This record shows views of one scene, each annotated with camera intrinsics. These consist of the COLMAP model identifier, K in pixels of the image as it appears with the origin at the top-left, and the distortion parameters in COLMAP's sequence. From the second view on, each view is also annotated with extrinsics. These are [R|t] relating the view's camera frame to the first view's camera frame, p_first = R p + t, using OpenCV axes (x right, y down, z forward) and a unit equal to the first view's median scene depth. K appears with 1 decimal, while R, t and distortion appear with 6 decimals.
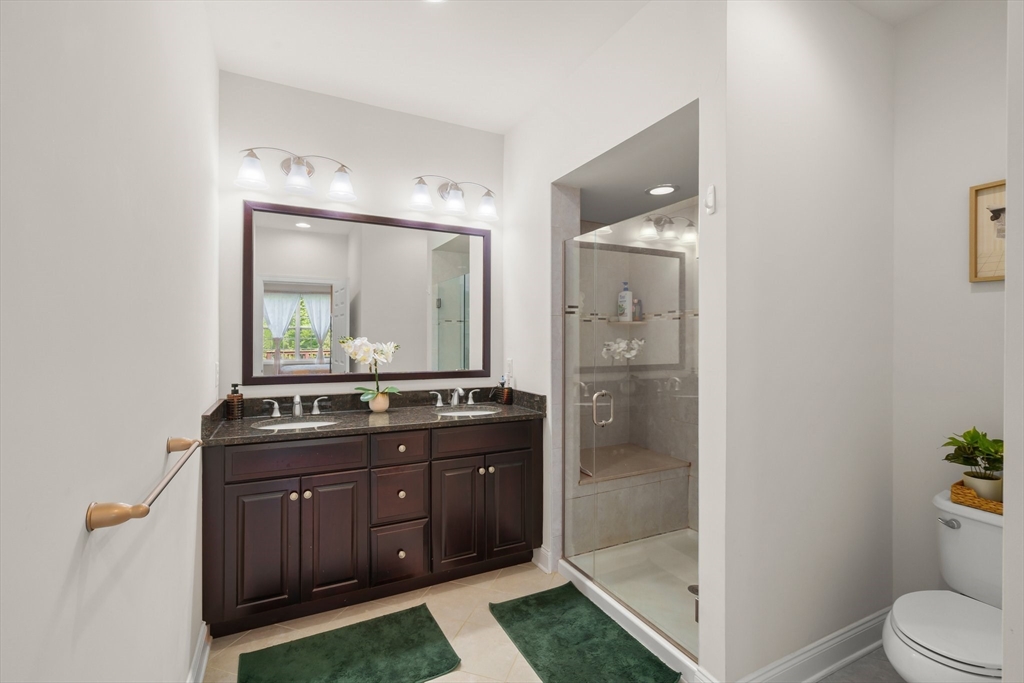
lens RADIAL K [[458.7, 0, 511.4], [0, 458.7, 340.8], [0, 0, 1]] dist [-0.004963, 0.000019]
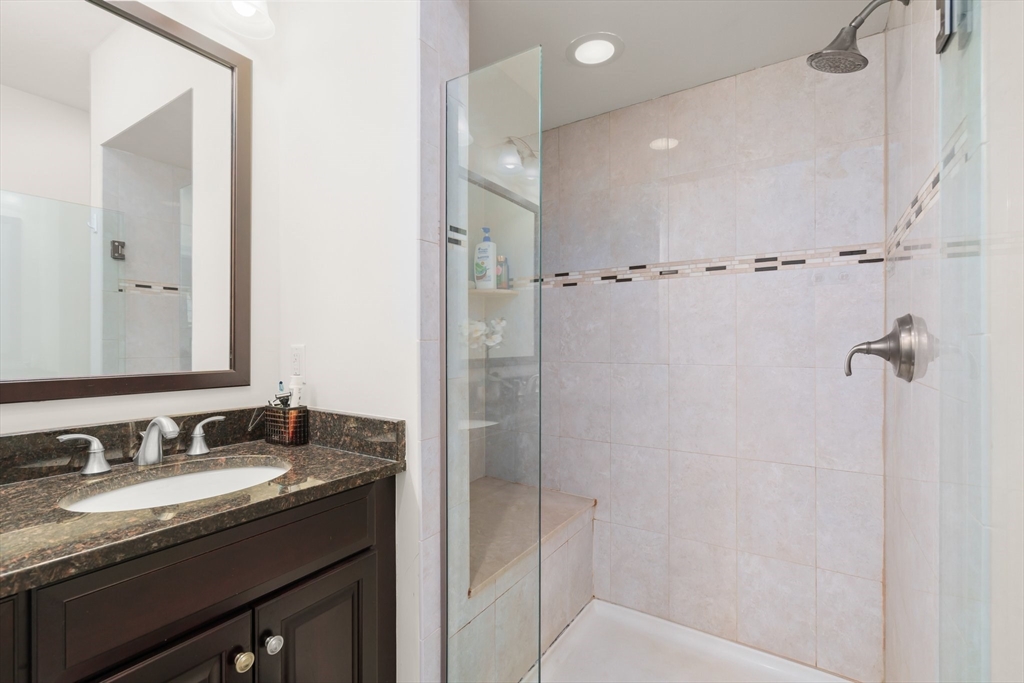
lens RADIAL K [[458.7, 0, 509.6], [0, 458.7, 344.0], [0, 0, 1]] dist [-0.004963, 0.000019]
pose [[0.865280, -0.001394, 0.501287, -0.052688], [0.000511, 0.999998, 0.001899, 0.038930], [-0.501288, -0.001387, 0.865279, 0.502577]]
